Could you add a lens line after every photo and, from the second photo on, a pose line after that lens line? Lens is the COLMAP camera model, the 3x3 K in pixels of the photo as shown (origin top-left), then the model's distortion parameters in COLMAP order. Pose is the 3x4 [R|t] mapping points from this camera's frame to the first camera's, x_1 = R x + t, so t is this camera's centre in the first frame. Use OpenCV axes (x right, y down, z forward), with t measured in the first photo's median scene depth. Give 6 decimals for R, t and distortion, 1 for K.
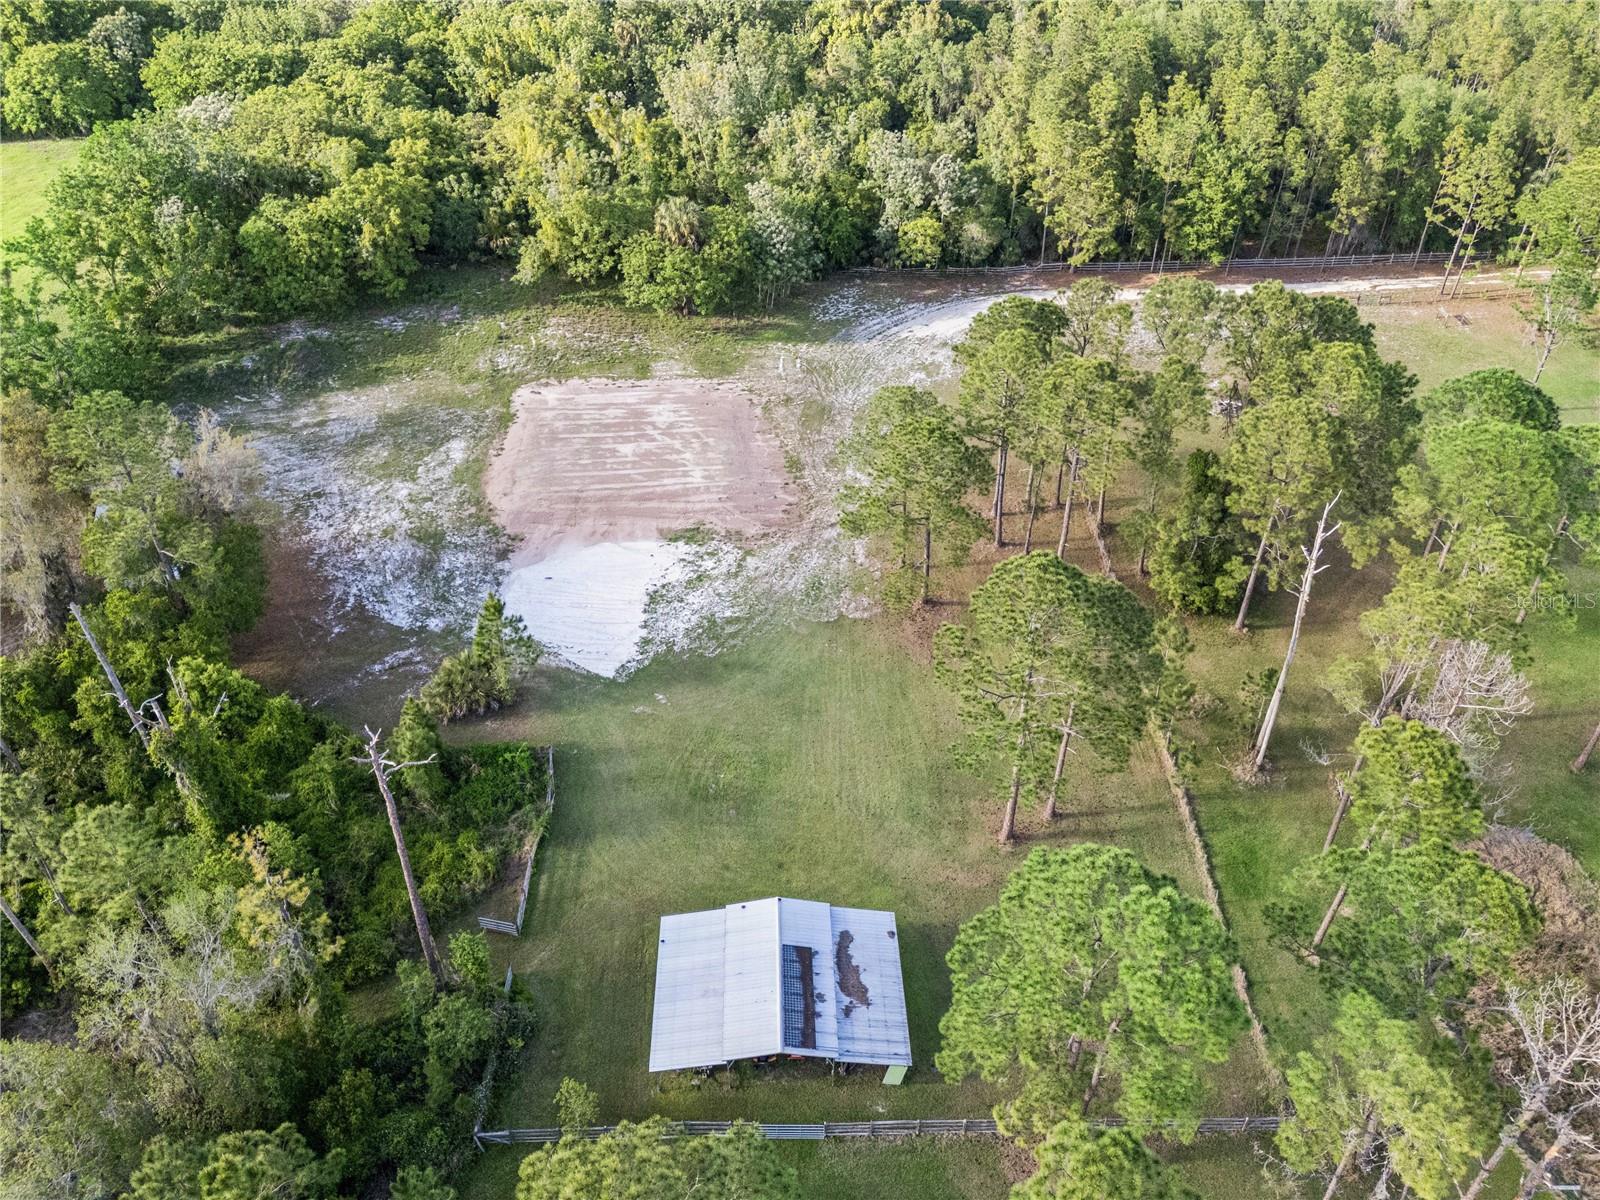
lens RADIAL K [[1182.2, 0, 800.0], [0, 1182.2, 600.0], [0, 0, 1]] dist [0.067604, -0.059724]
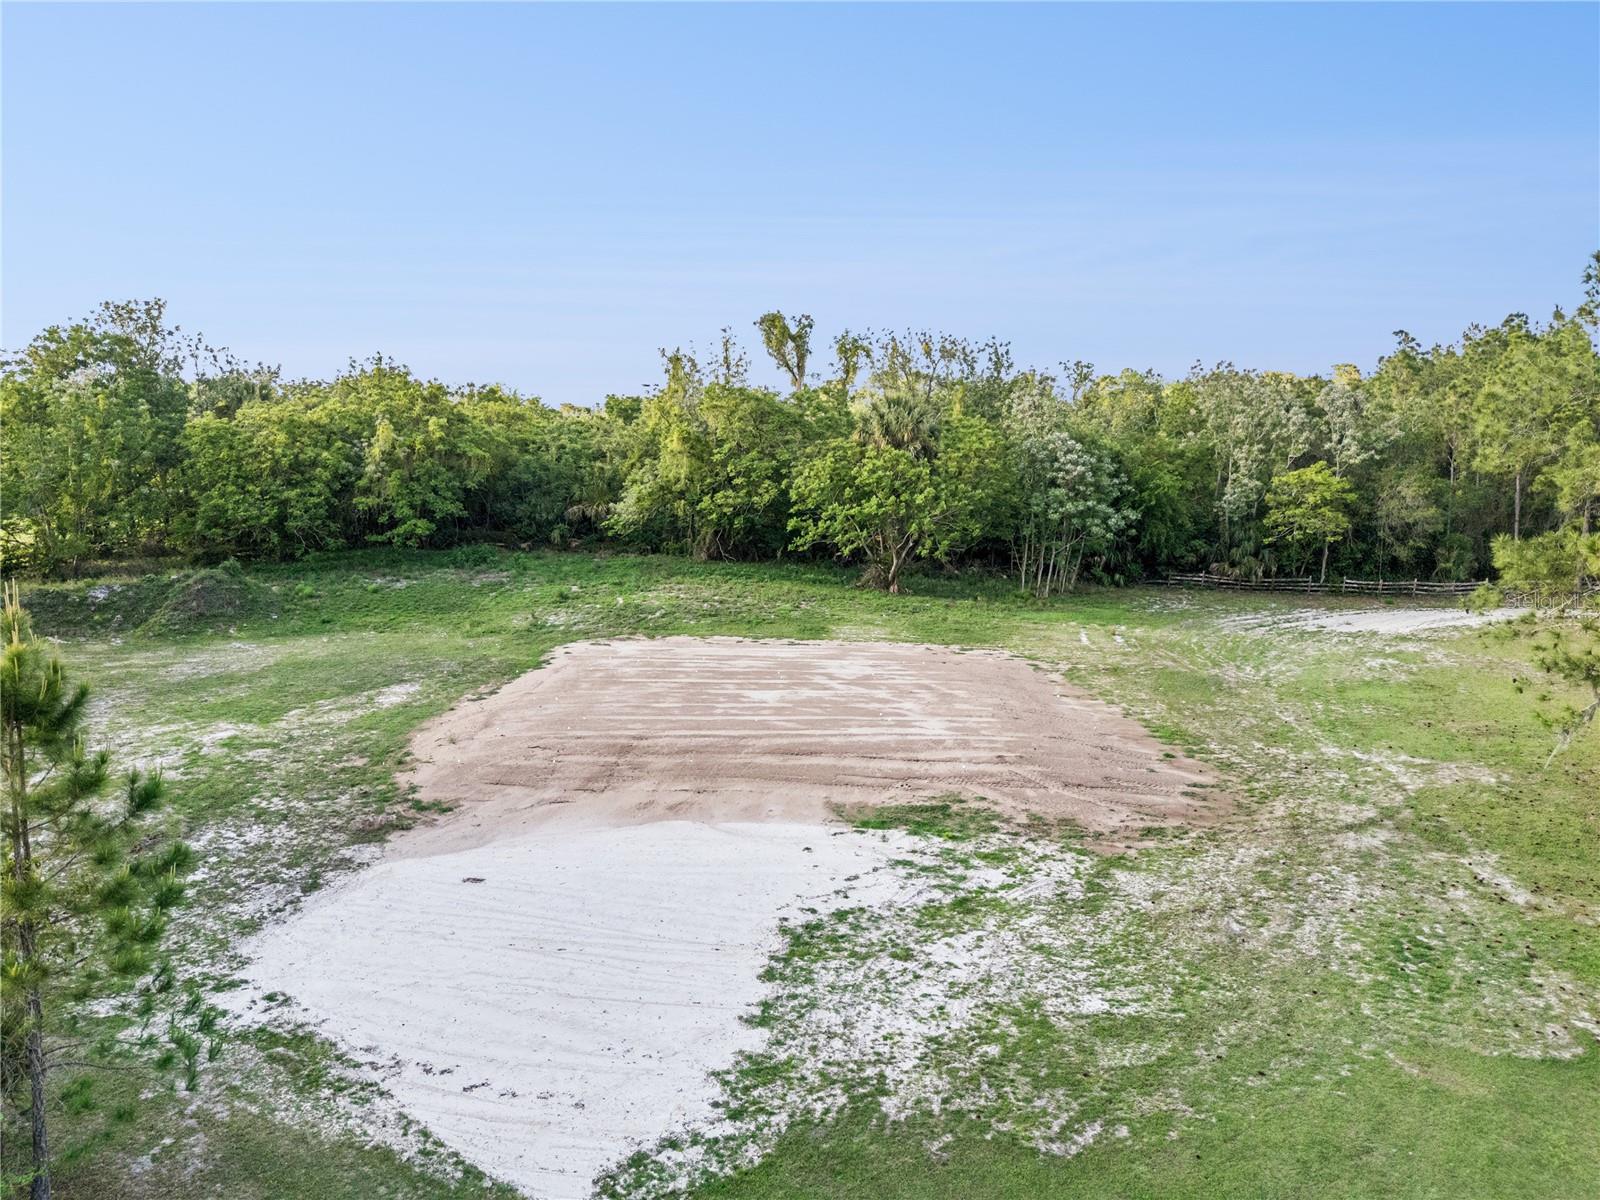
lens RADIAL K [[1182.2, 0, 800.0], [0, 1182.2, 600.0], [0, 0, 1]] dist [0.067604, -0.059724]
pose [[0.990425, 0.016127, -0.137108, -0.084301], [-0.084155, 0.857821, -0.507011, 0.067714], [0.109437, 0.513695, 0.850965, 0.691891]]
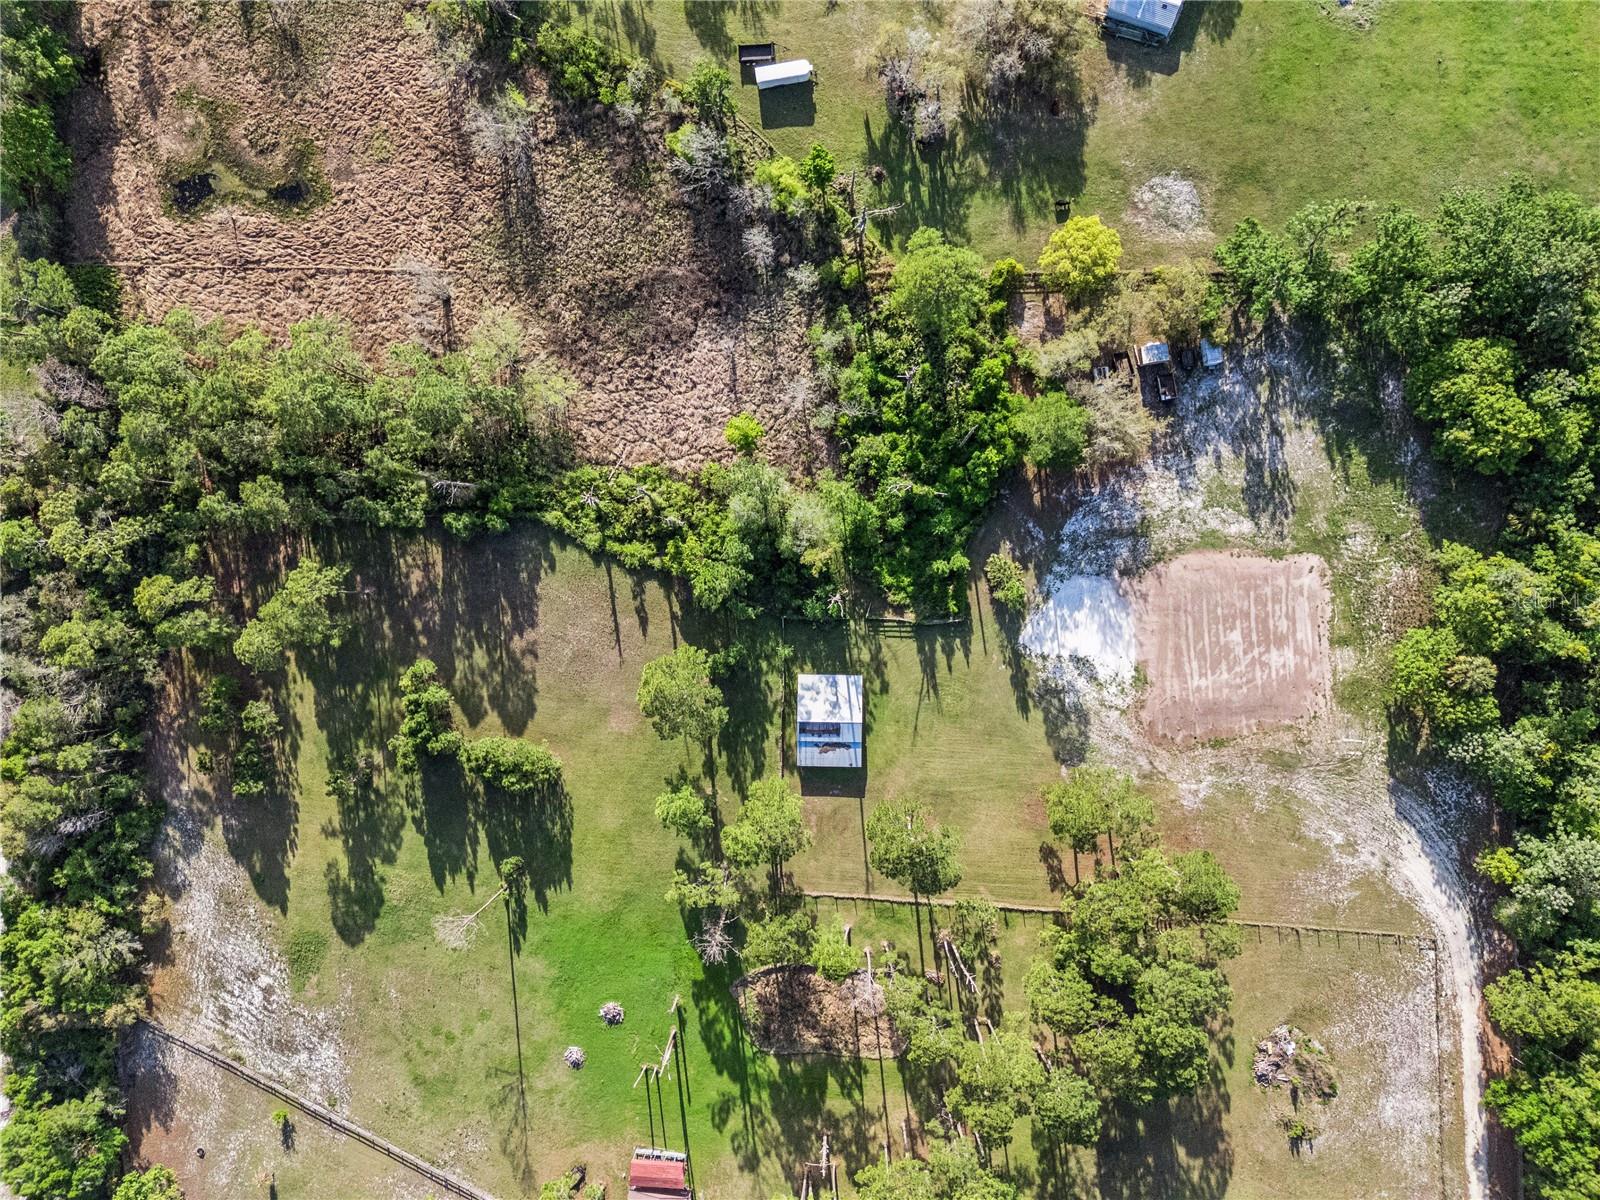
lens RADIAL K [[1182.2, 0, 800.0], [0, 1182.2, 600.0], [0, 0, 1]] dist [0.067604, -0.059724]
pose [[-0.044343, 0.998897, 0.015450, -0.216004], [-0.584756, -0.038491, 0.810295, -1.182291], [0.809996, 0.026896, 0.585818, -0.419406]]
